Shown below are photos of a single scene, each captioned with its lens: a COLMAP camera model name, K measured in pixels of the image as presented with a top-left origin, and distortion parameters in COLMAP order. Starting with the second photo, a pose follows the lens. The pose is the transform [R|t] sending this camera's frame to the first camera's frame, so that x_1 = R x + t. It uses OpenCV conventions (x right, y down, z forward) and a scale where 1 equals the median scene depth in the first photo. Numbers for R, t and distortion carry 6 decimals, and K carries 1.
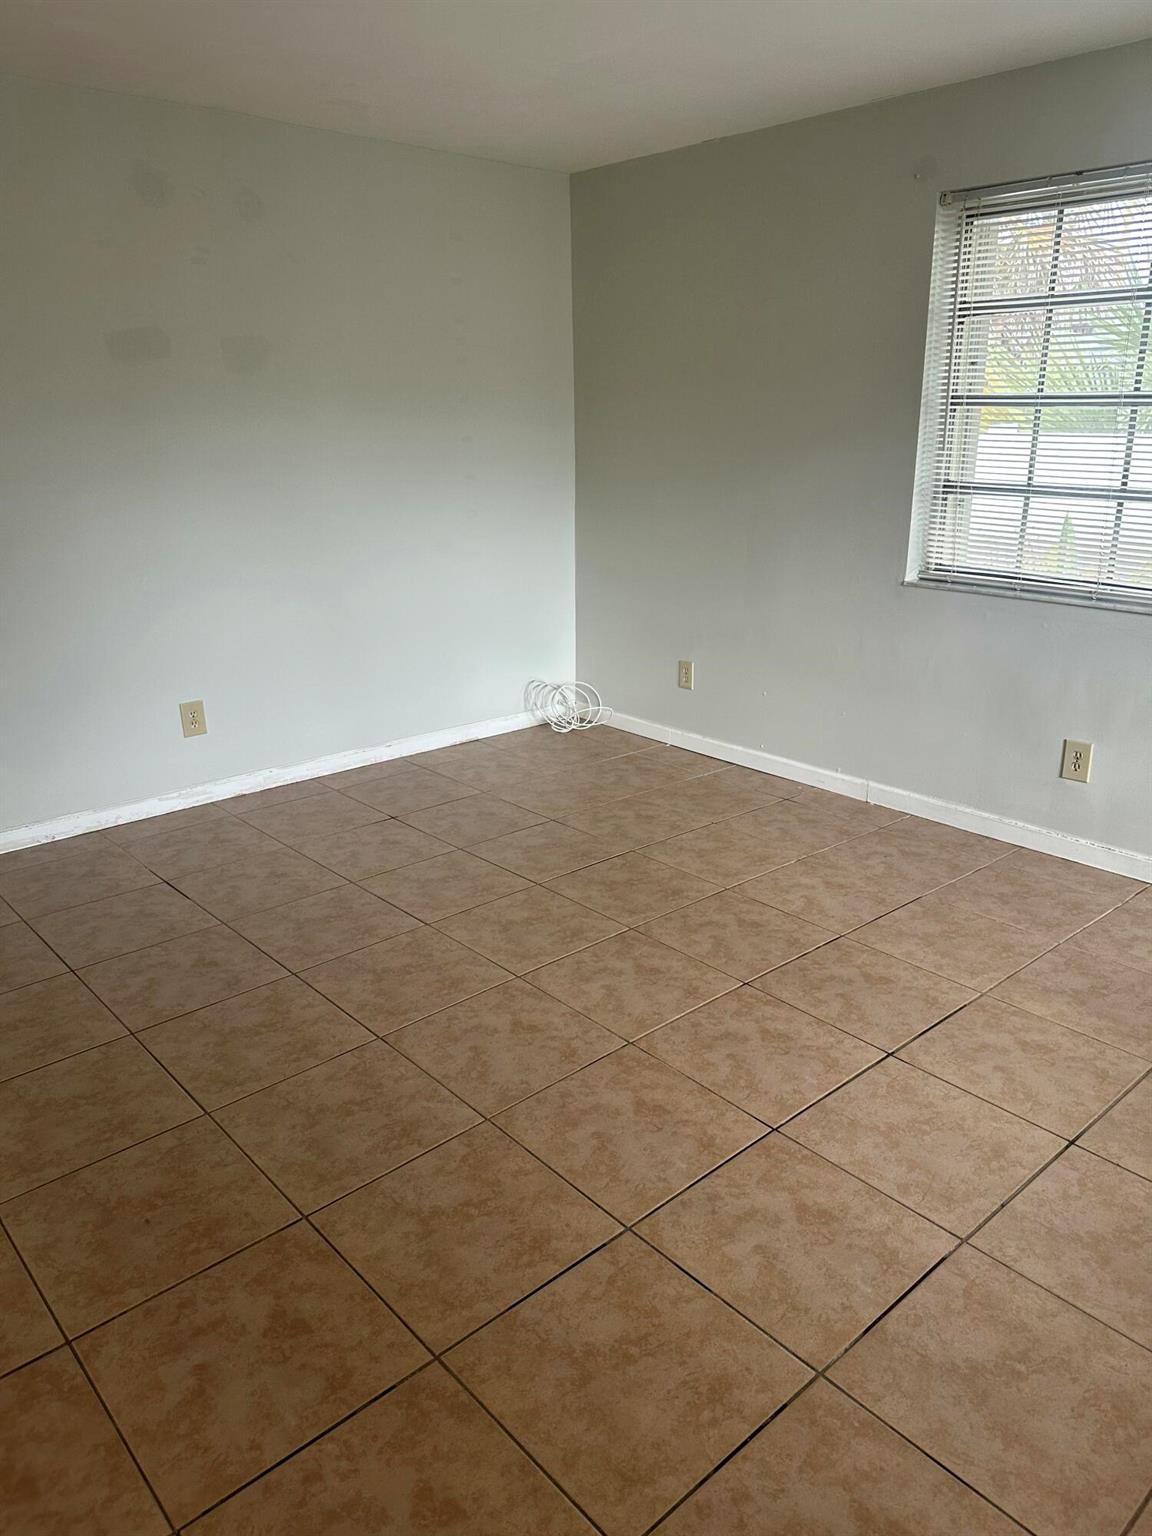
lens RADIAL K [[1088.5, 0, 582.3], [0, 1088.5, 754.4], [0, 0, 1]] dist [0.036971, -0.040467]
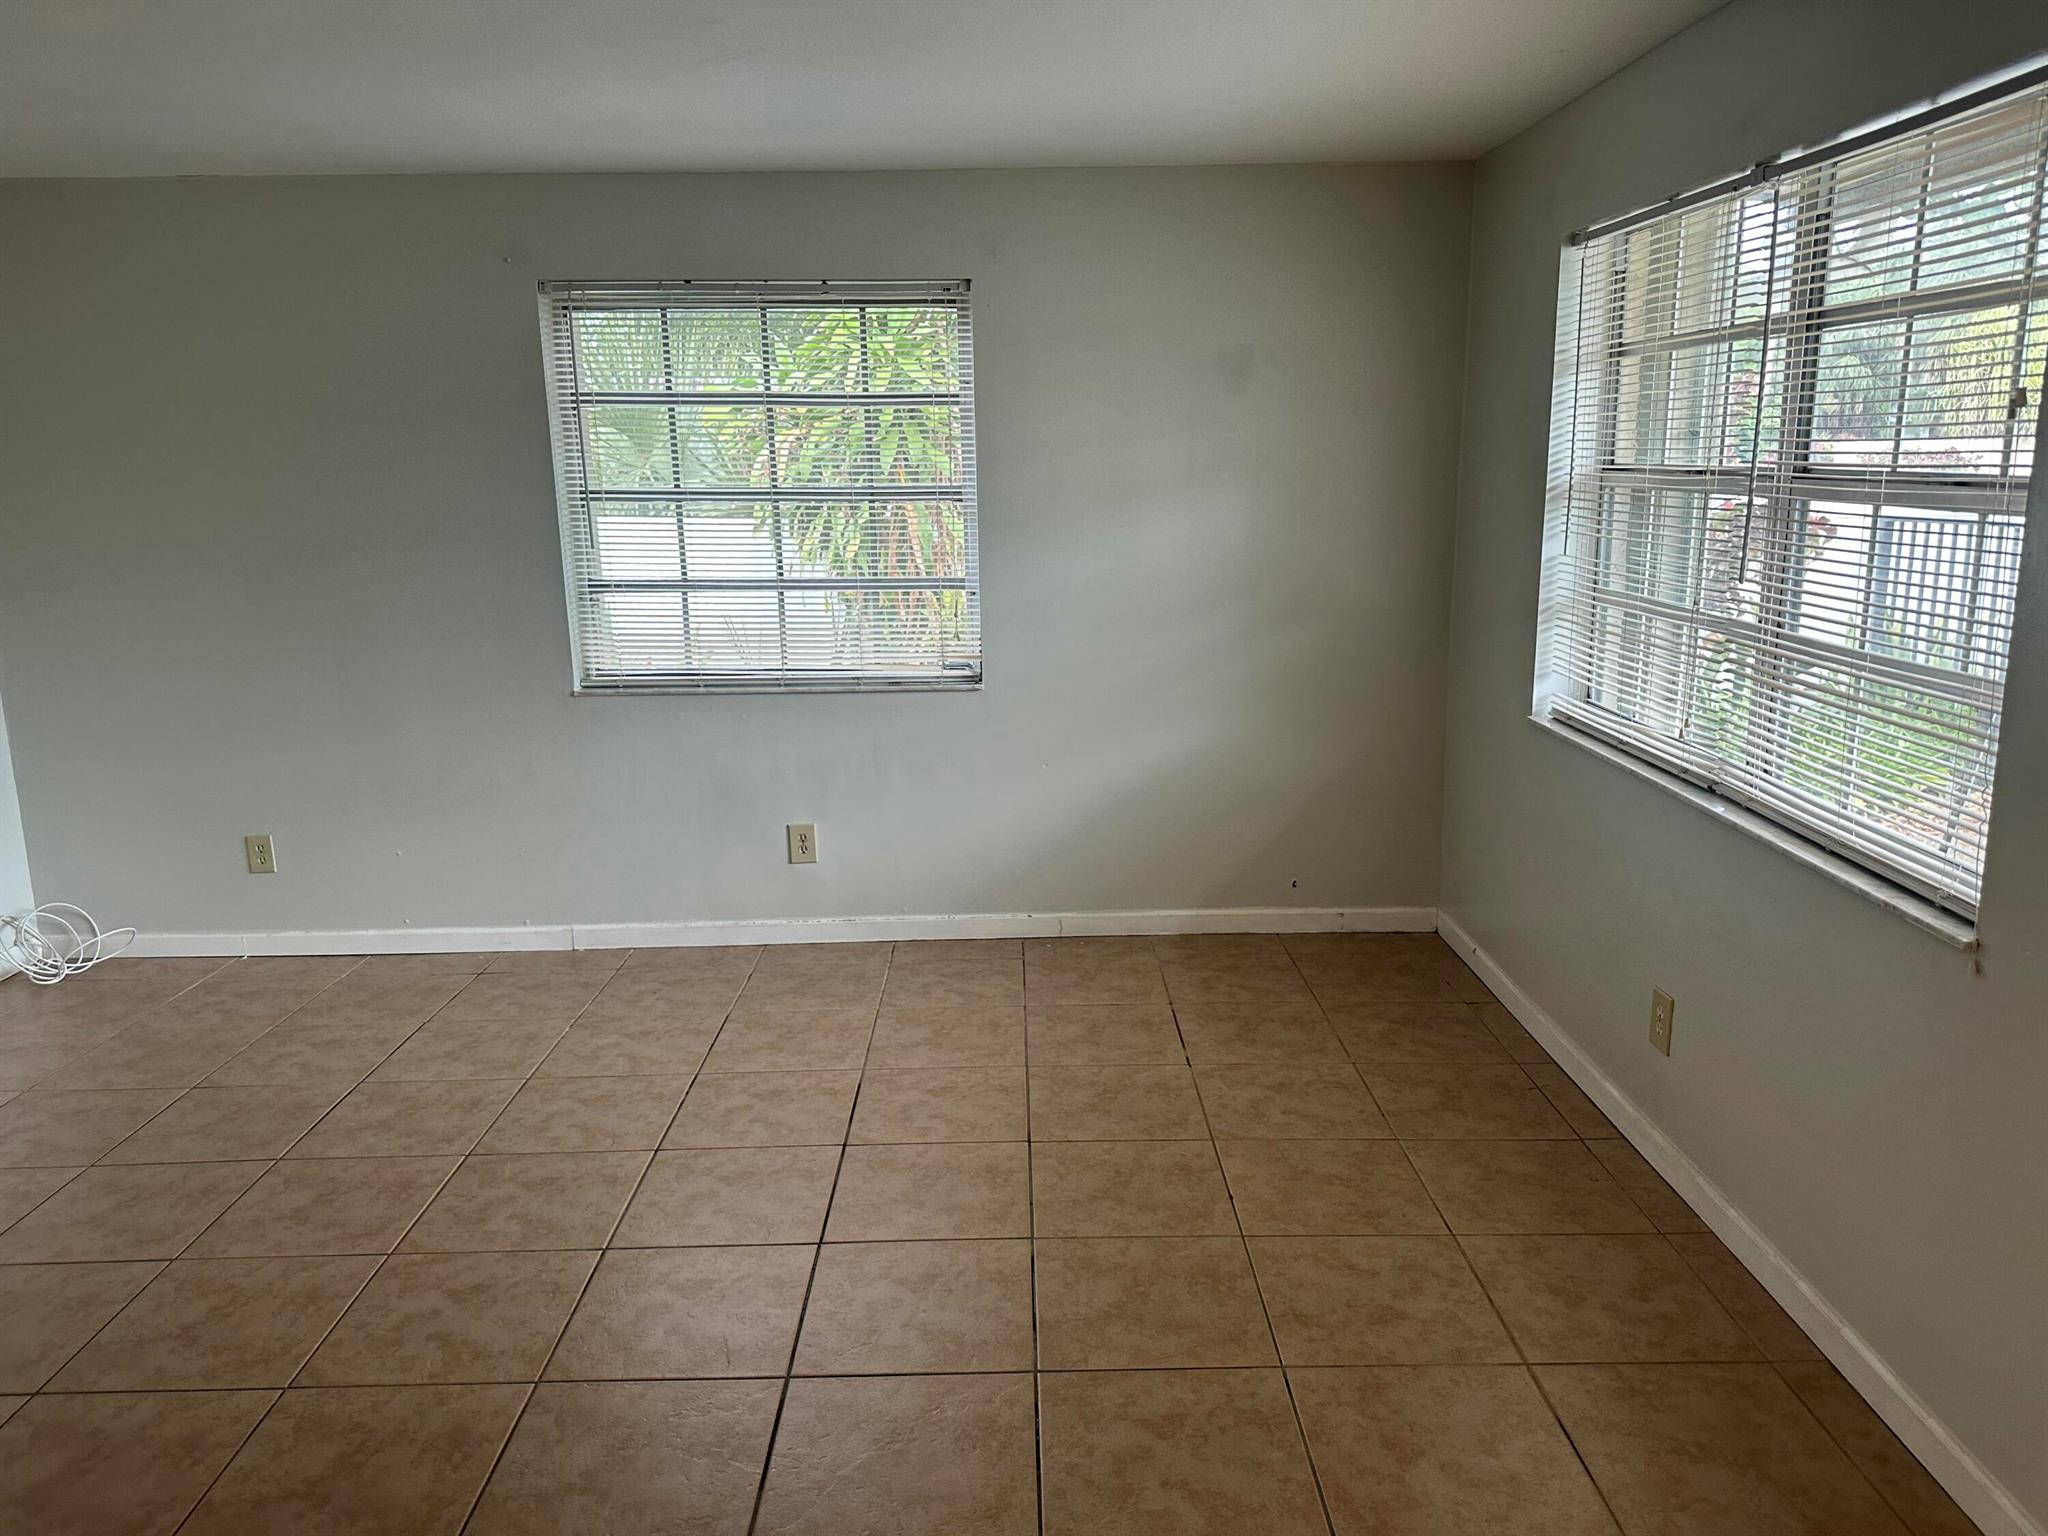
lens RADIAL K [[1451.4, 0, 1030.1], [0, 1451.4, 755.9], [0, 0, 1]] dist [0.036971, -0.040467]
pose [[0.641758, -0.155119, 0.751056, -0.384588], [0.232881, 0.972503, 0.001865, -0.025539], [-0.730694, 0.173710, 0.660236, -0.046577]]
